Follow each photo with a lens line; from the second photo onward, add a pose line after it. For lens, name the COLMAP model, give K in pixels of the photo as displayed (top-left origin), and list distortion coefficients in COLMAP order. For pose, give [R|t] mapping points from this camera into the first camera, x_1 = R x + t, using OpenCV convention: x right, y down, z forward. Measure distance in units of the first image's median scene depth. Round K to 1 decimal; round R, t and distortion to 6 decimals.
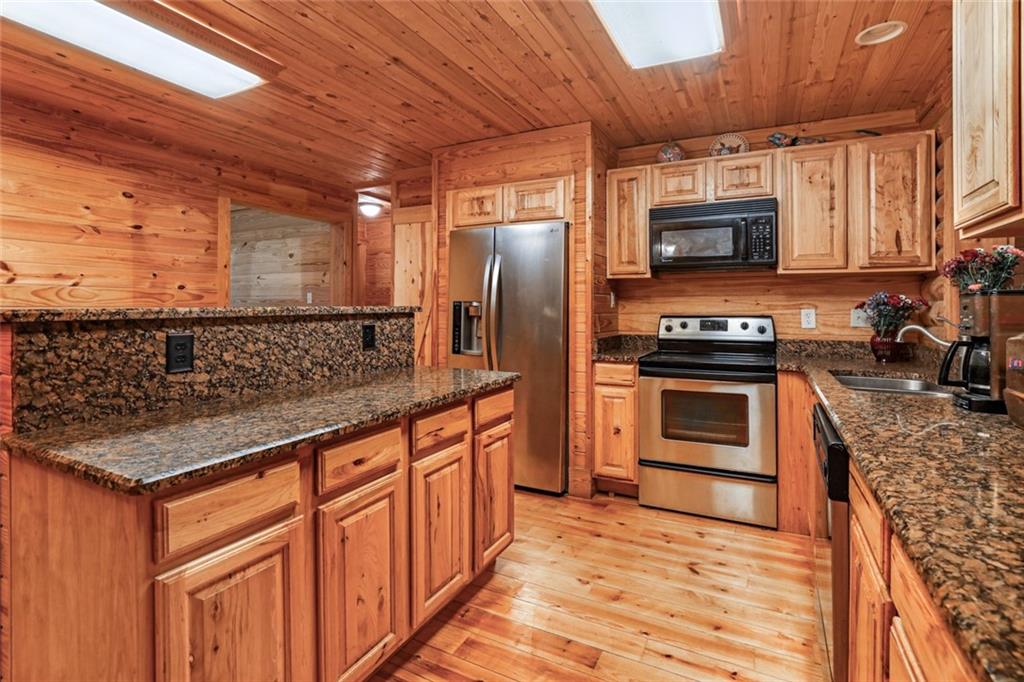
lens RADIAL K [[481.9, 0, 519.6], [0, 481.9, 304.0], [0, 0, 1]] dist [-0.004532, -0.000120]
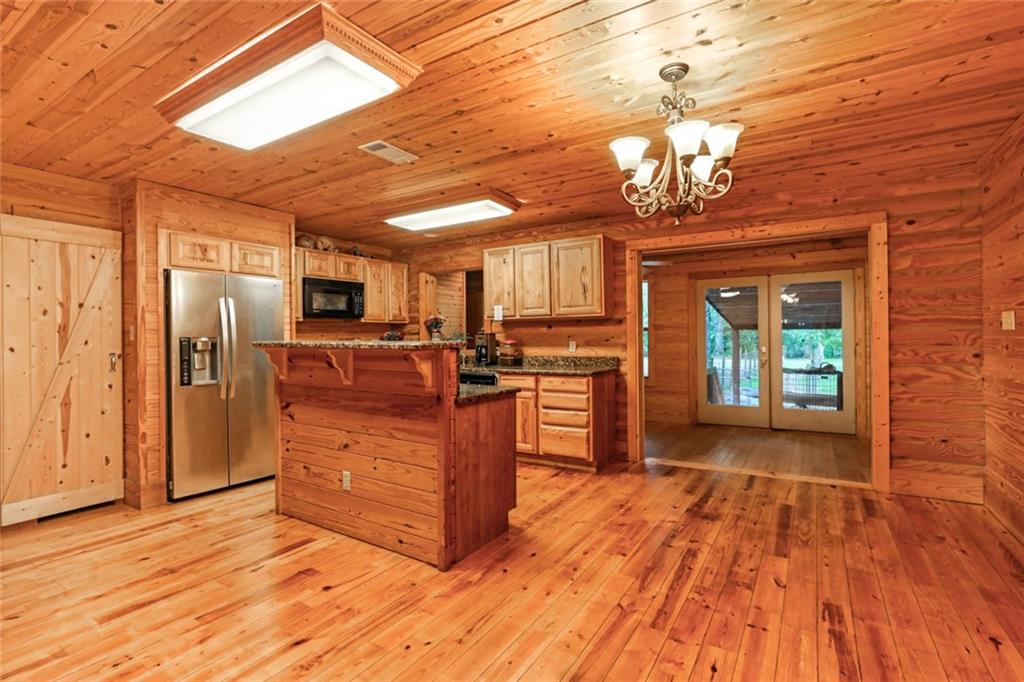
lens RADIAL K [[481.9, 0, 511.2], [0, 481.9, 336.0], [0, 0, 1]] dist [-0.004532, -0.000120]
pose [[0.098536, -0.003473, 0.995127, -1.164564], [0.008984, 0.999956, 0.002601, -0.004425], [-0.995093, 0.008684, 0.098563, 0.177104]]
